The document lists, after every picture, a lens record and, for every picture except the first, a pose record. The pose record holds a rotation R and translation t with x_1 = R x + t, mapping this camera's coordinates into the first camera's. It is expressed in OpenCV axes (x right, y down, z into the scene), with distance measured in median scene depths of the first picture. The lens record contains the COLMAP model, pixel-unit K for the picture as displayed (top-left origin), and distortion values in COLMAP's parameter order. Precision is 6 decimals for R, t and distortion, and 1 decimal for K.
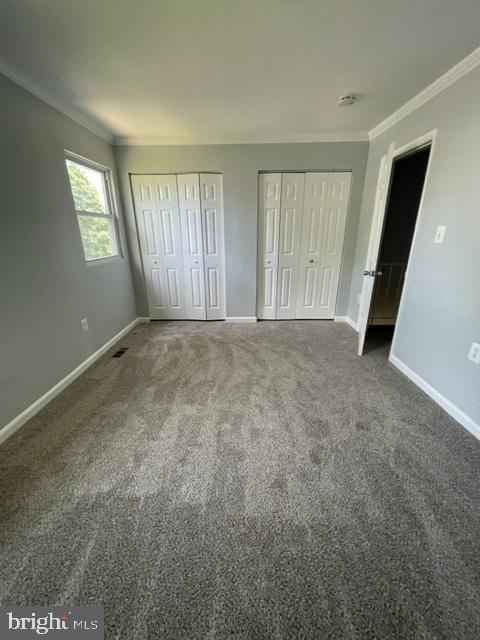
lens RADIAL K [[256.0, 0, 236.8], [0, 256.0, 320.4], [0, 0, 1]] dist [0.001593, -0.000954]
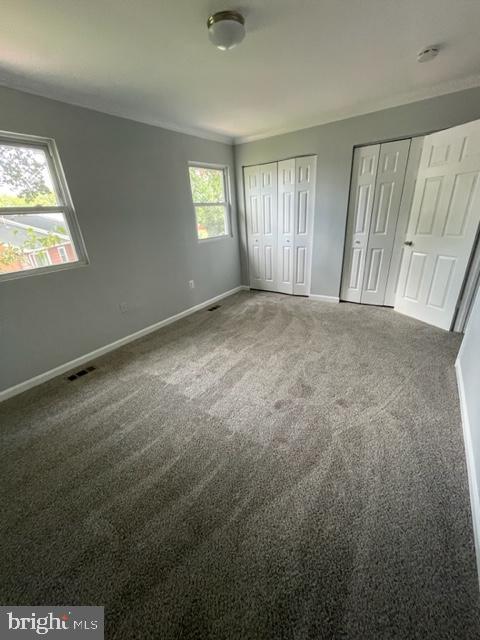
lens RADIAL K [[256.0, 0, 243.2], [0, 256.0, 320.5], [0, 0, 1]] dist [0.001593, -0.000954]
pose [[0.833639, 0.179749, -0.522242, 0.376273], [-0.133689, 0.983112, 0.124970, -0.001070], [0.535886, -0.034362, 0.843591, -0.065491]]
